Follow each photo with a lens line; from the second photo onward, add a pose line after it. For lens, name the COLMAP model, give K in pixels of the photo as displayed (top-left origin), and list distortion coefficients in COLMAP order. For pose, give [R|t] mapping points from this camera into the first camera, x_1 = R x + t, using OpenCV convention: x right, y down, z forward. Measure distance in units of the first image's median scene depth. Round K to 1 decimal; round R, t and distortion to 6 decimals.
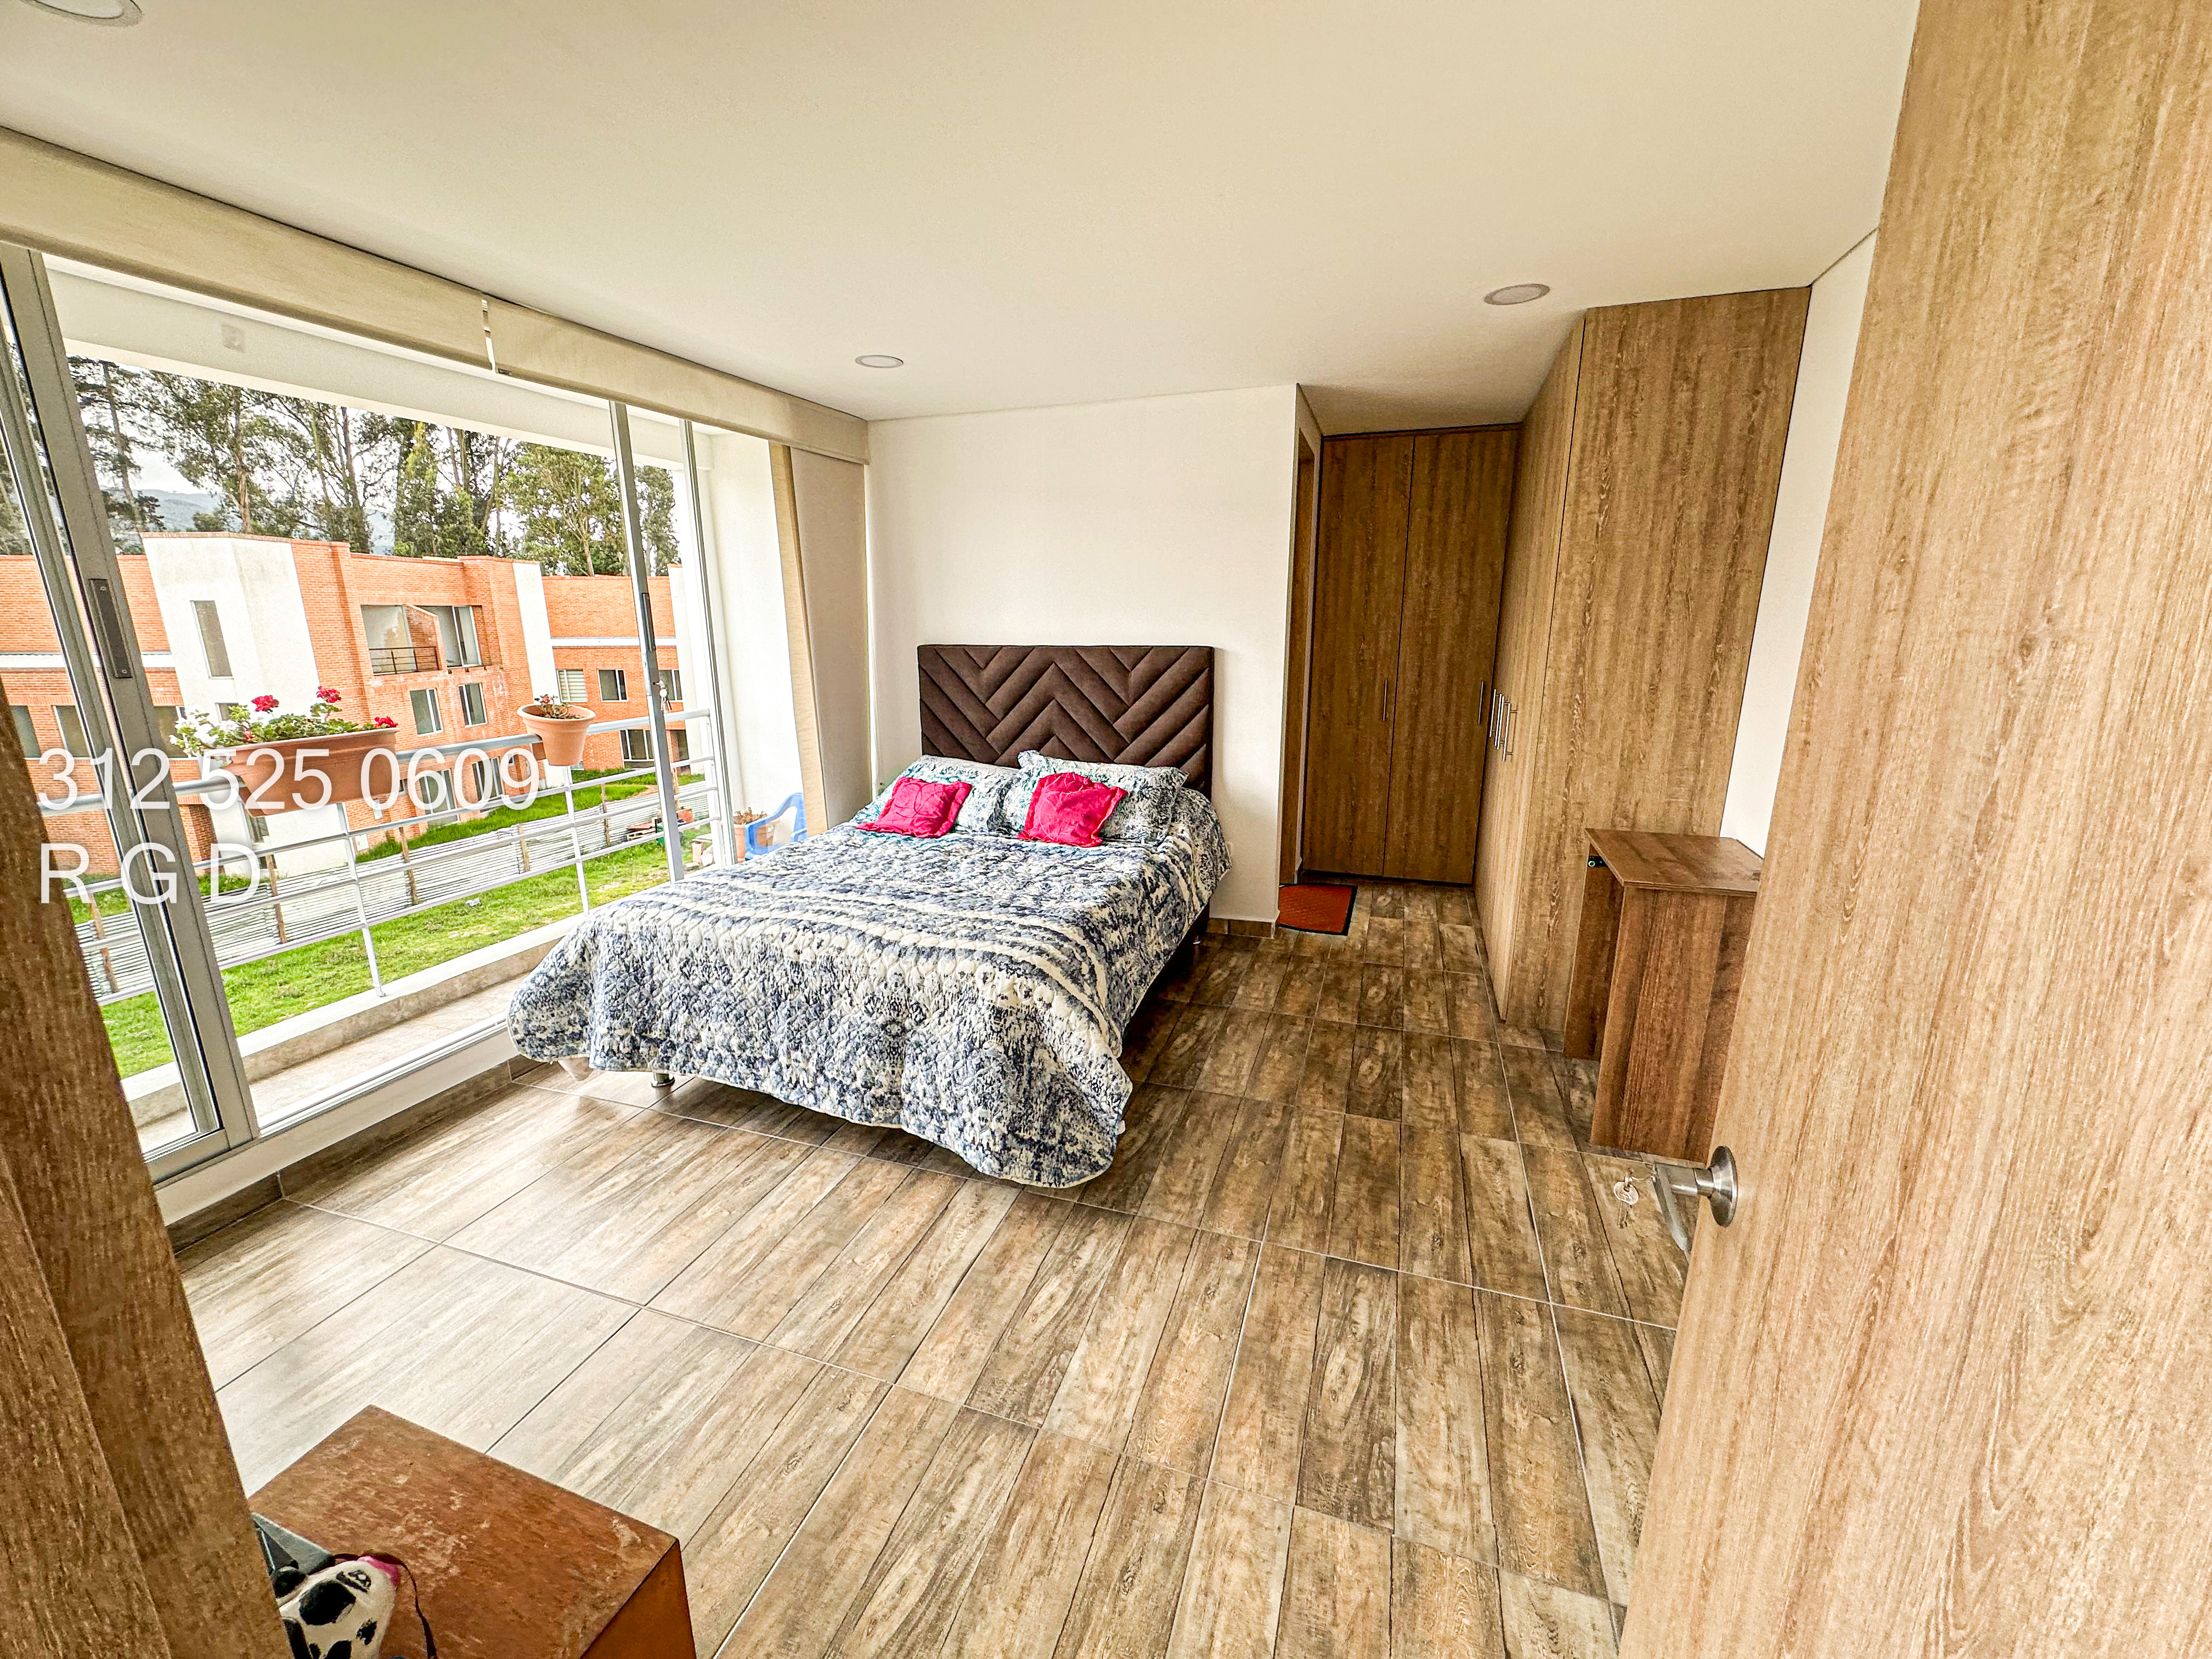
lens RADIAL K [[879.7, 0, 1106.0], [0, 879.7, 829.5], [0, 0, 1]] dist [0.001567, 0.000304]
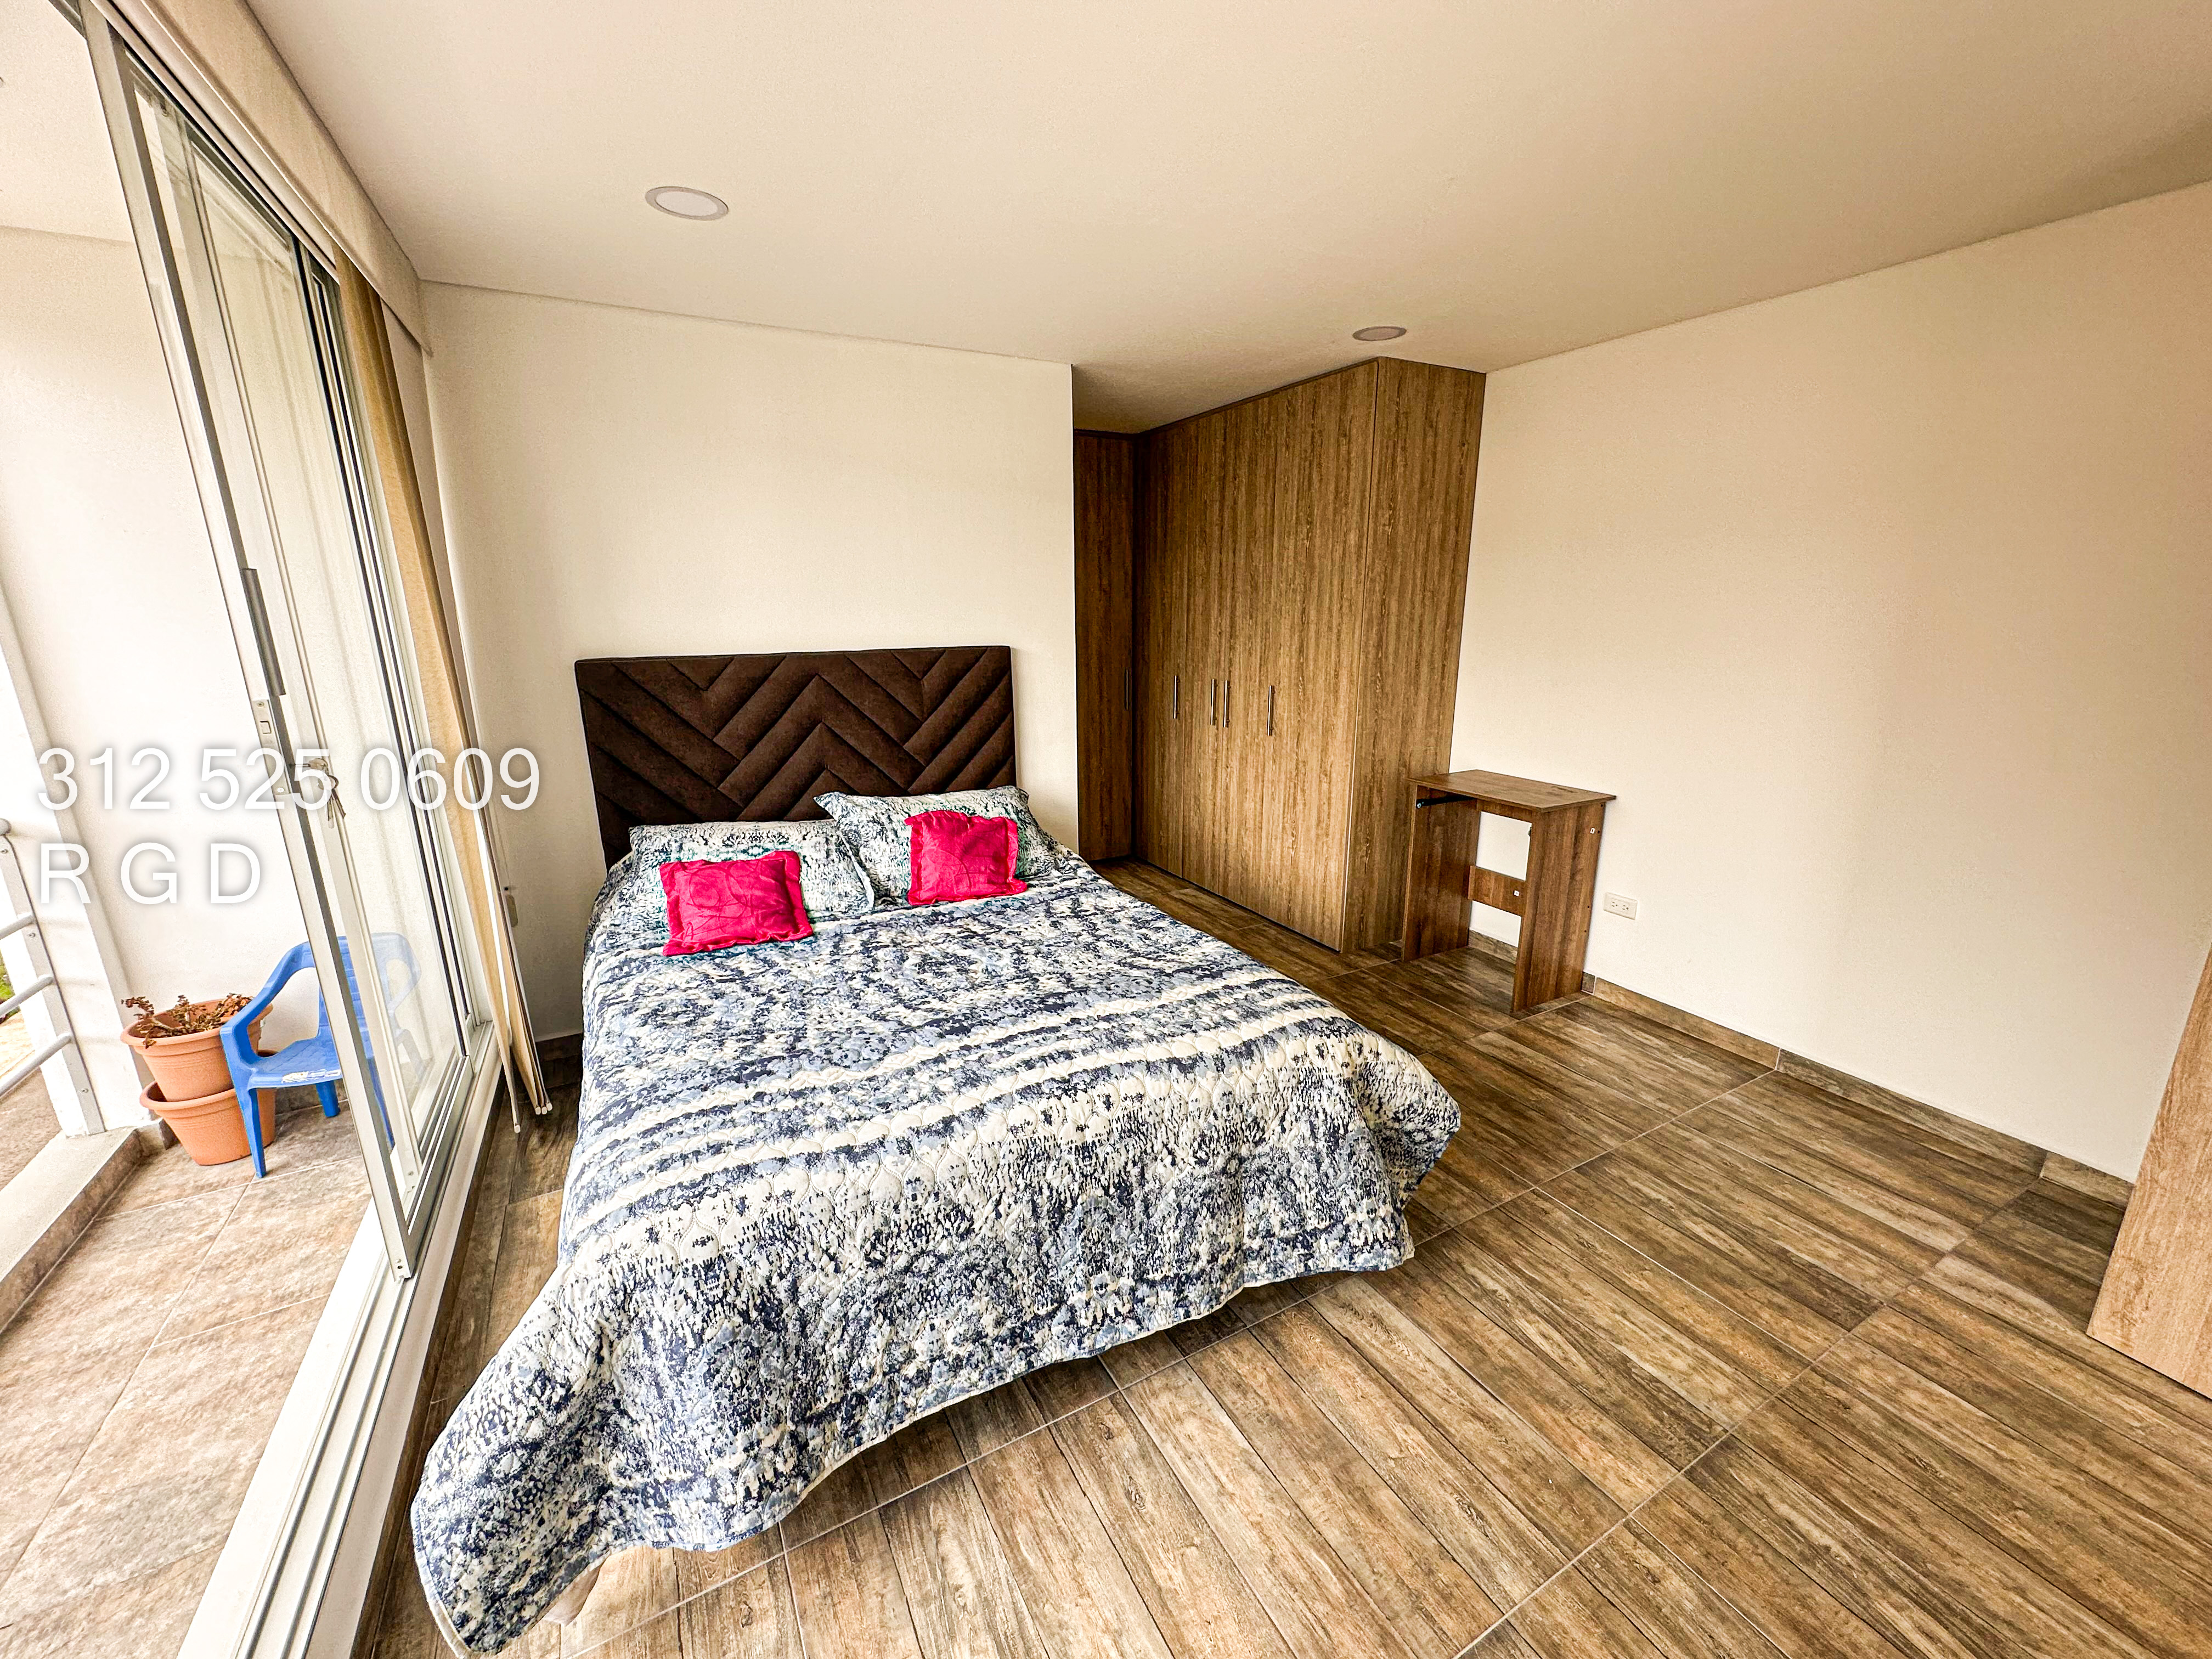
lens RADIAL K [[879.7, 0, 1106.0], [0, 879.7, 829.5], [0, 0, 1]] dist [0.001567, 0.000304]
pose [[0.678732, -0.184496, 0.710834, -0.679028], [0.179501, 0.980248, 0.083027, -0.116159], [-0.712111, 0.071242, 0.698443, 0.456085]]
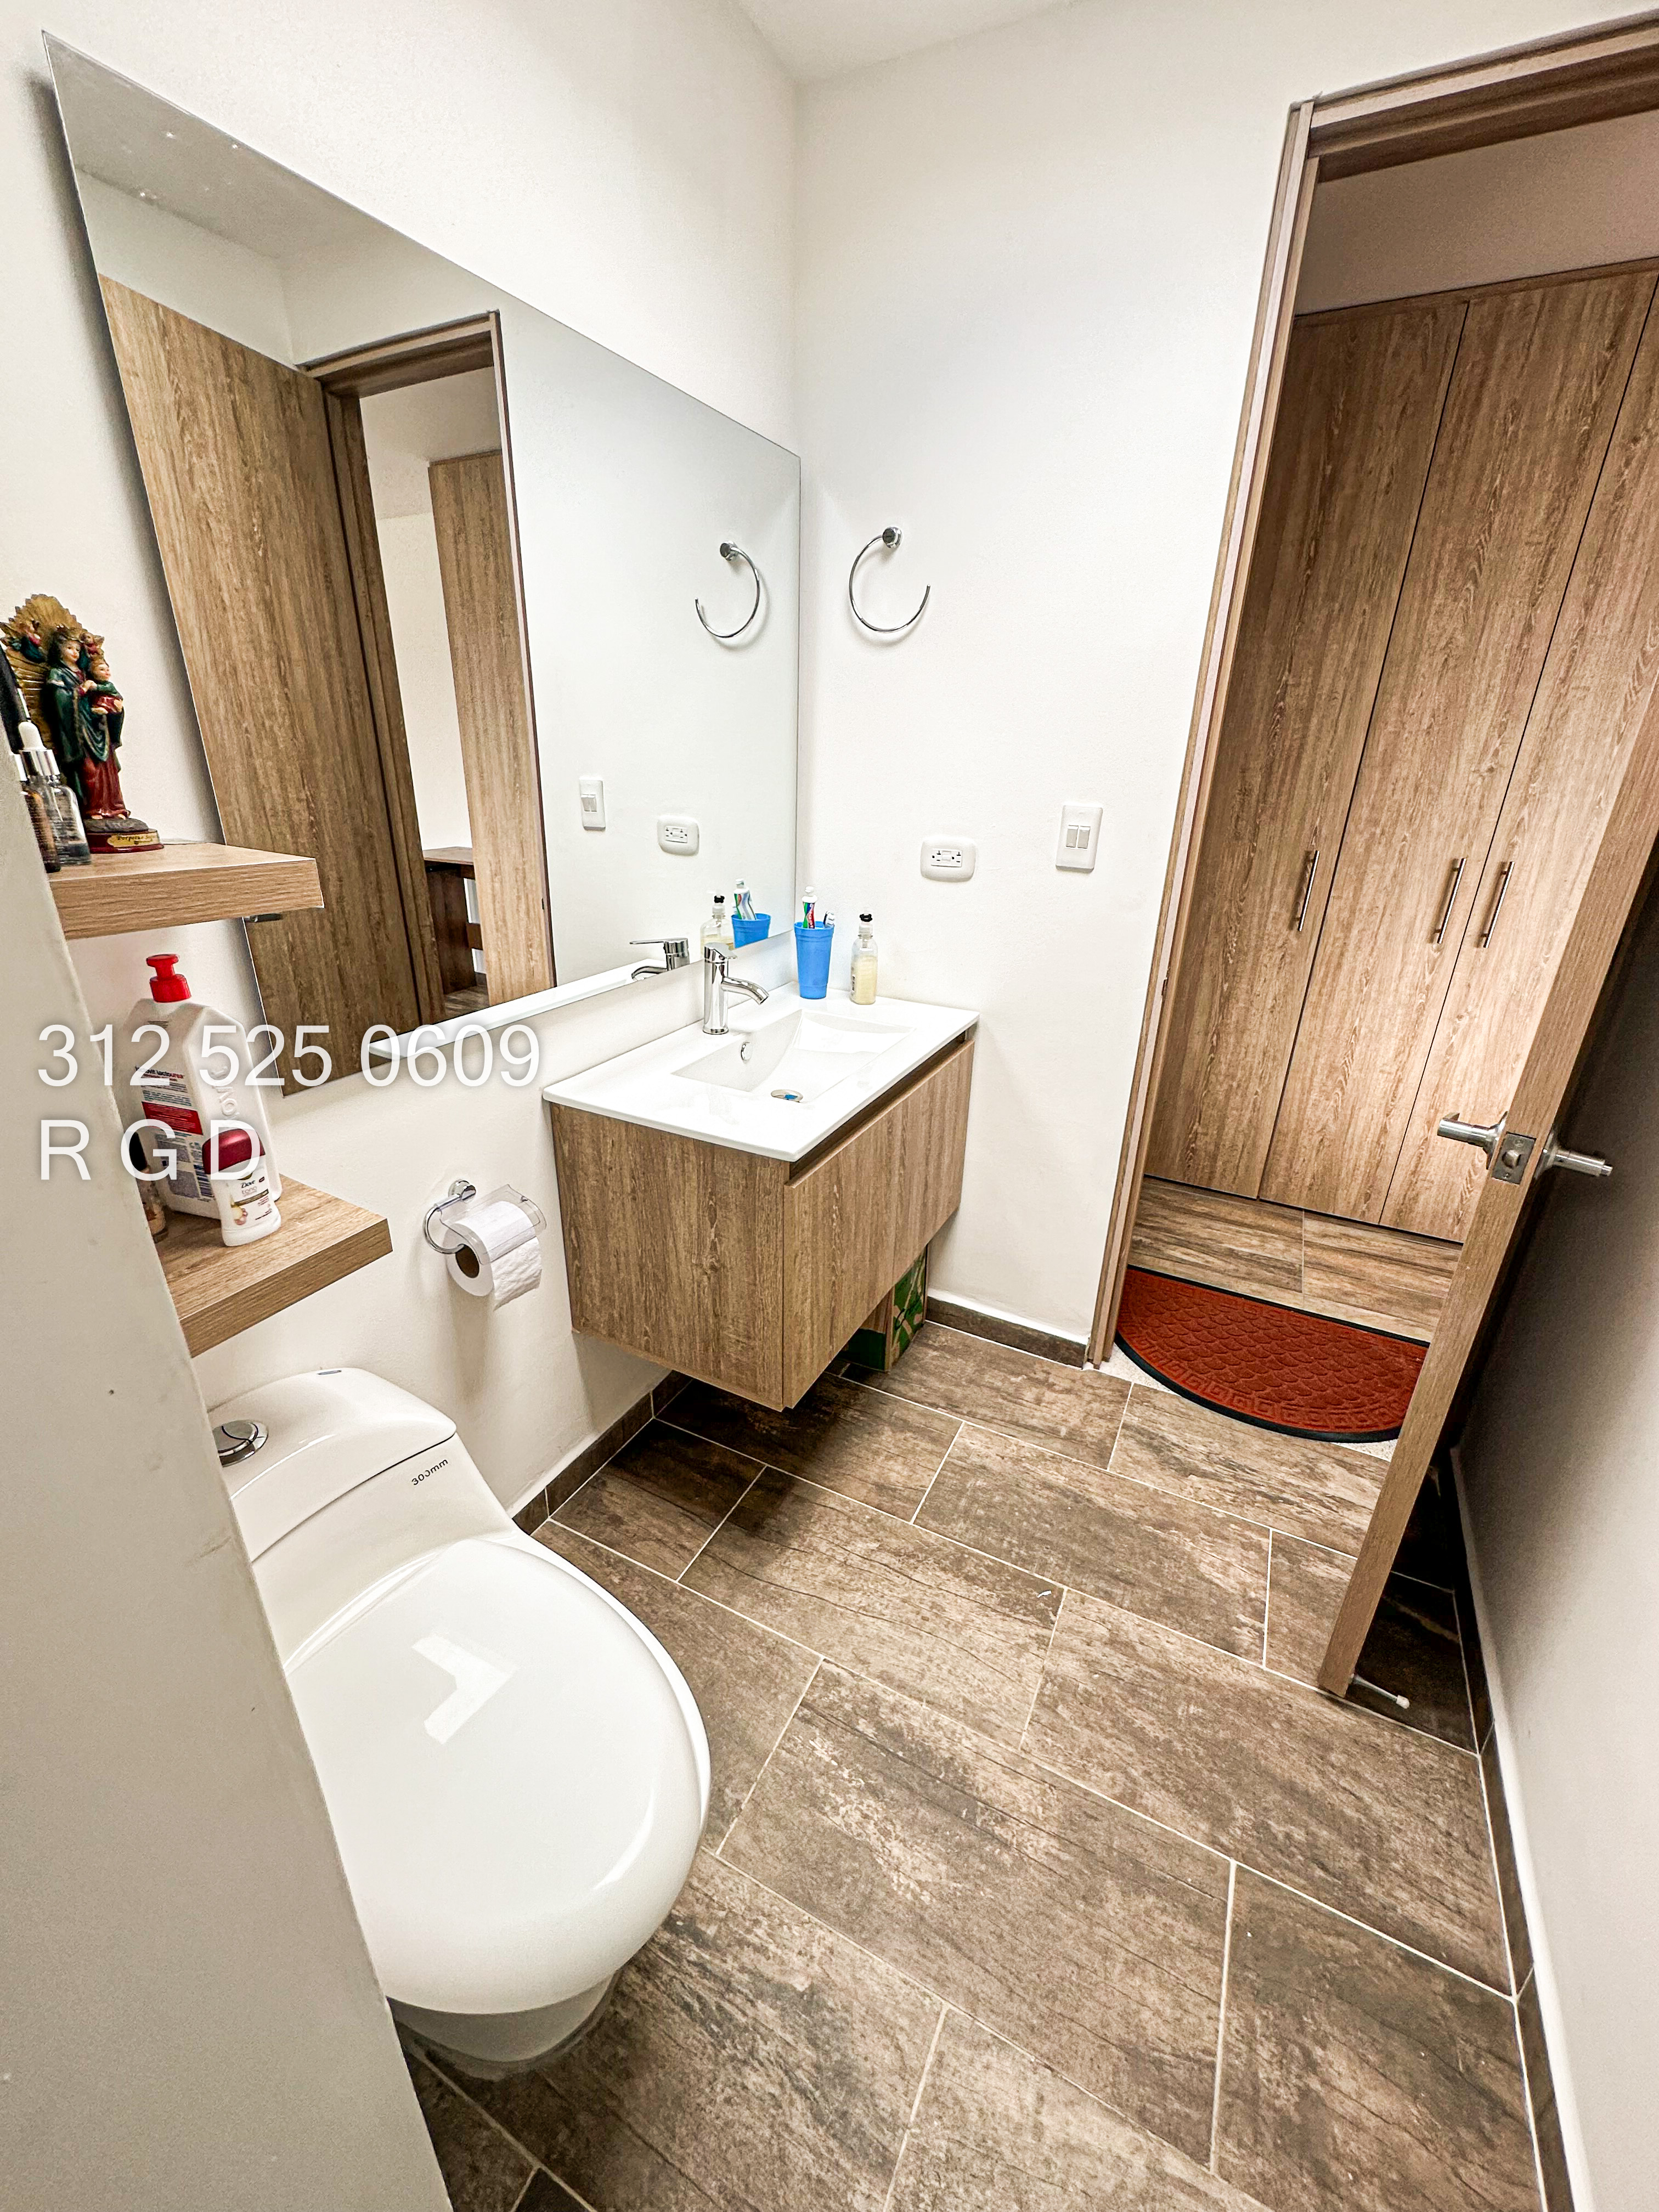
lens RADIAL K [[879.7, 0, 829.5], [0, 879.7, 1106.0], [0, 0, 1]] dist [0.001567, 0.000304]
pose [[0.149376, -0.371253, 0.916438, -0.333166], [0.216133, 0.916683, 0.336123, -0.416716], [-0.964870, 0.147863, 0.217171, 1.852815]]
